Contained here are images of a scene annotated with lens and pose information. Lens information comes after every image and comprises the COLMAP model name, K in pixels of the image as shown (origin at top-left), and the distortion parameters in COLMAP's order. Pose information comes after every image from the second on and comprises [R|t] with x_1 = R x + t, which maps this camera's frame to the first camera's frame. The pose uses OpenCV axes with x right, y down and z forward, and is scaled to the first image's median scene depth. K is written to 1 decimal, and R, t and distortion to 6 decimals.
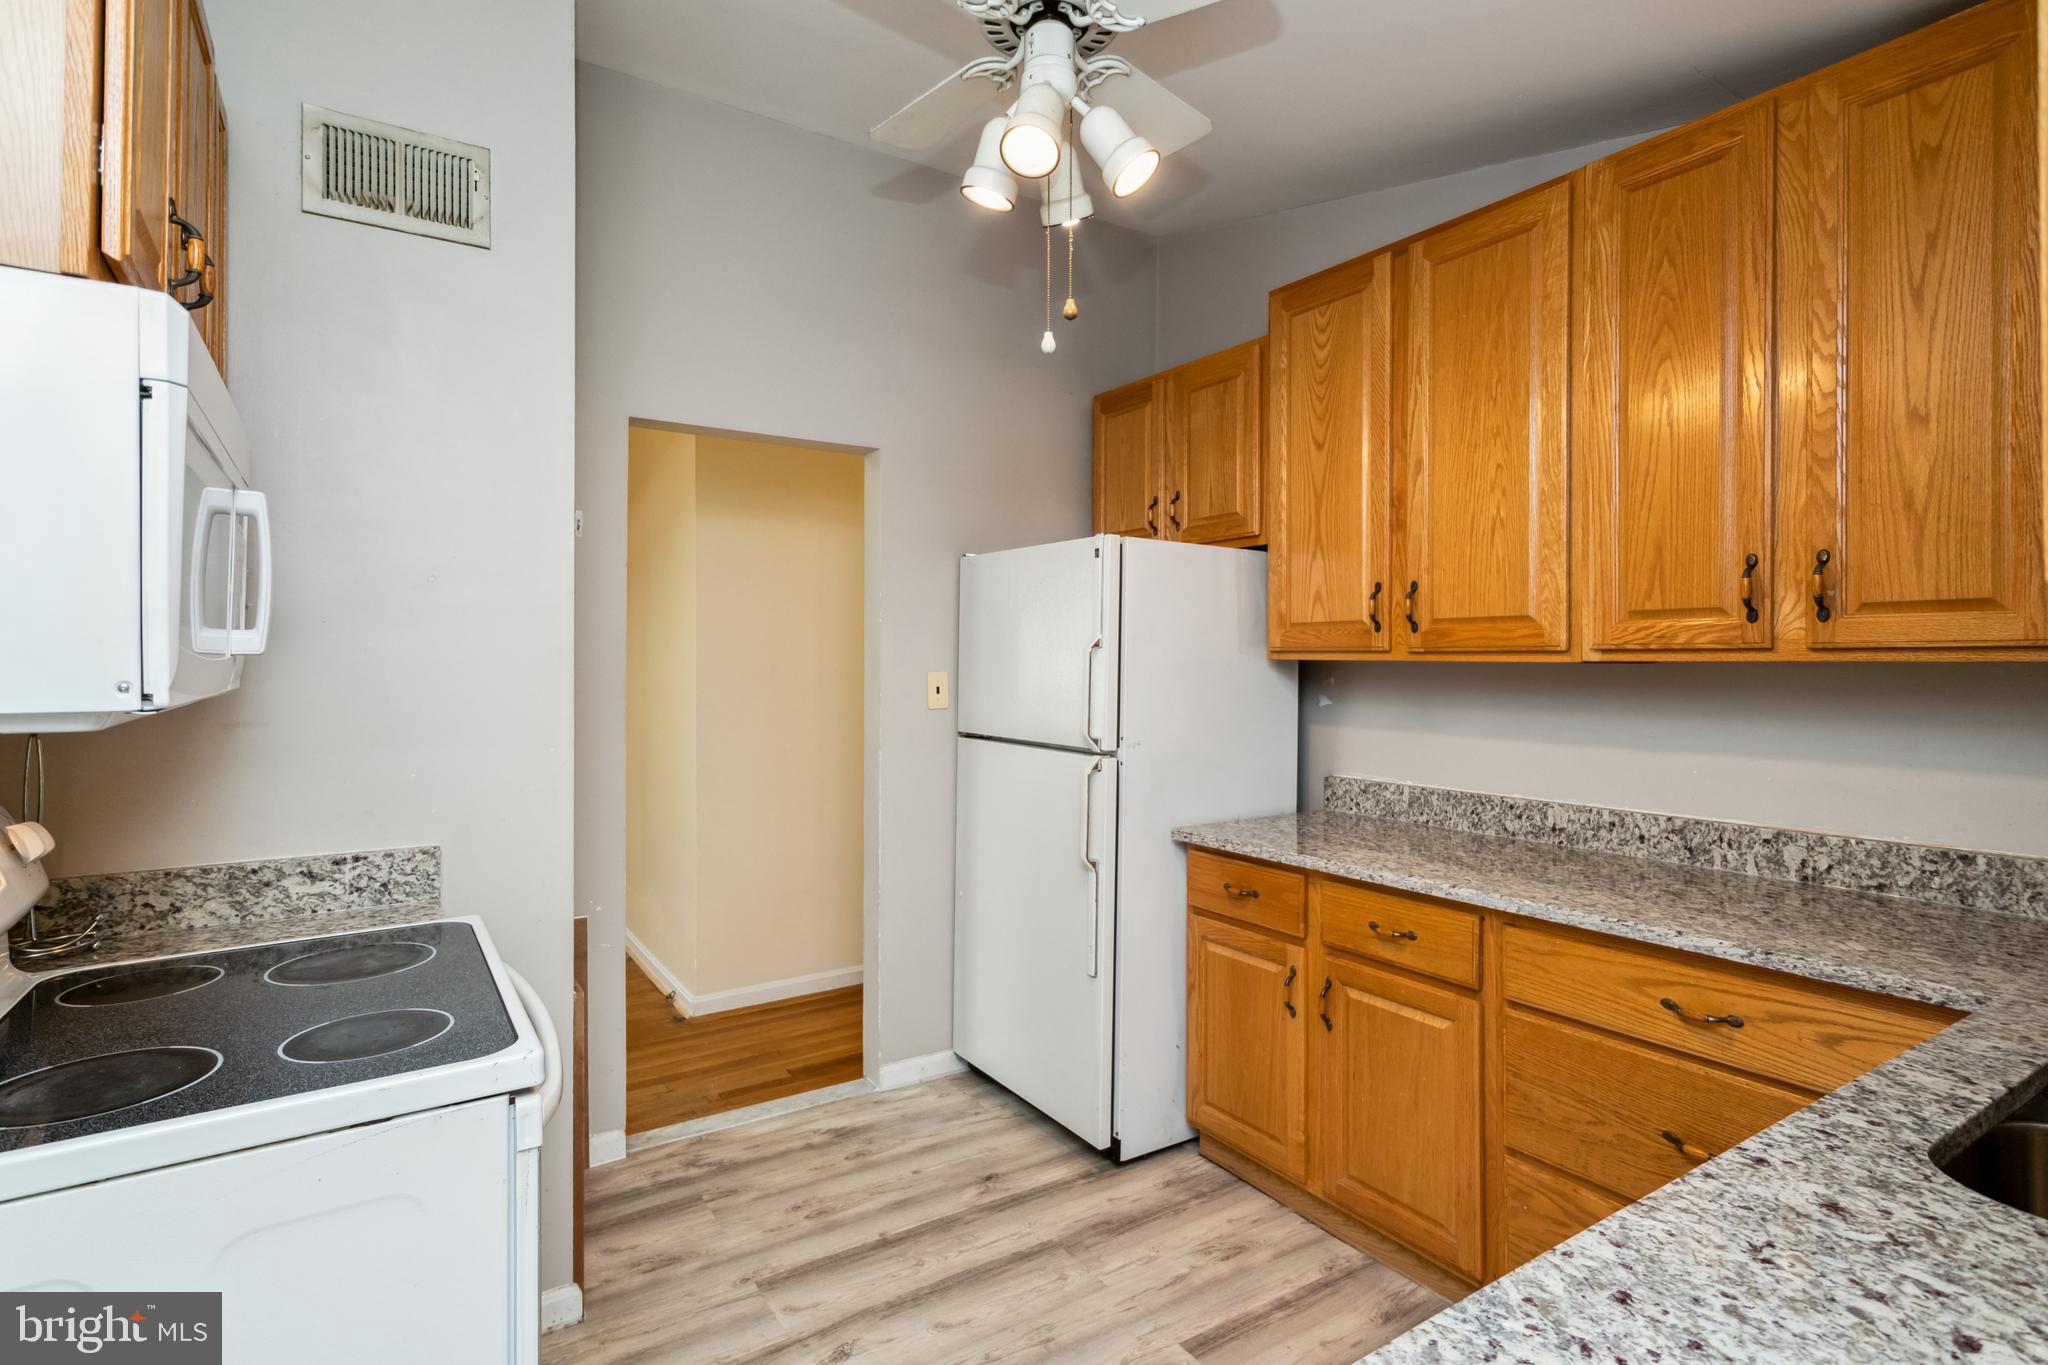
lens RADIAL K [[1027.3, 0, 1081.3], [0, 1027.3, 659.8], [0, 0, 1]] dist [0.016328, -0.000331]
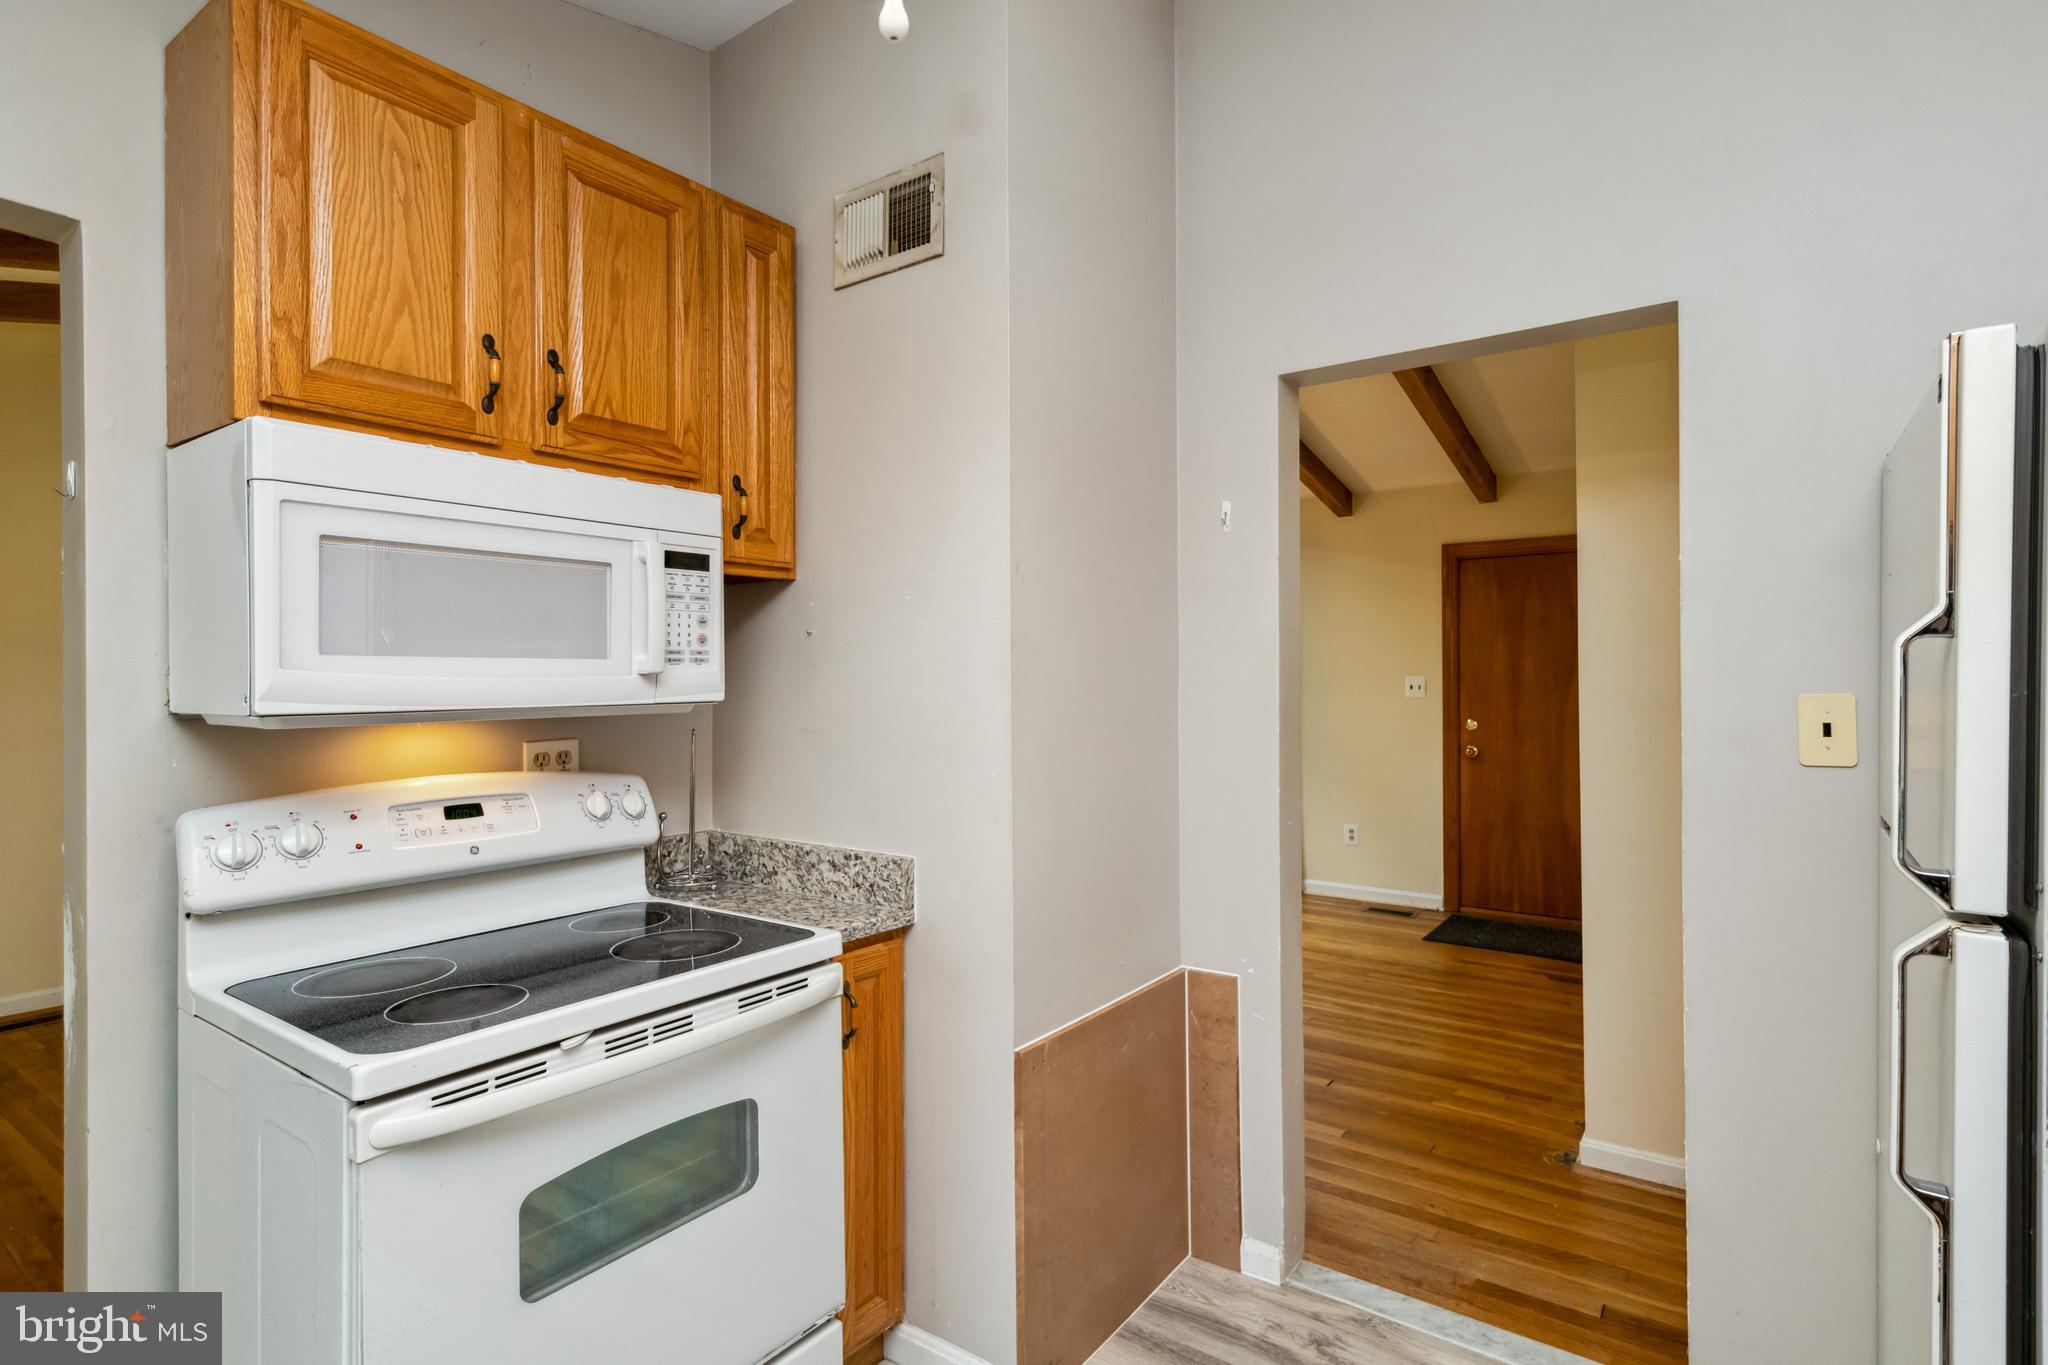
lens RADIAL K [[1027.3, 0, 1010.1], [0, 1027.3, 681.7], [0, 0, 1]] dist [0.016328, -0.000331]
pose [[0.319083, -0.001514, -0.947726, 0.395684], [0.006047, 0.999982, 0.000438, 0.005353], [0.947707, -0.005871, 0.319086, 0.809630]]
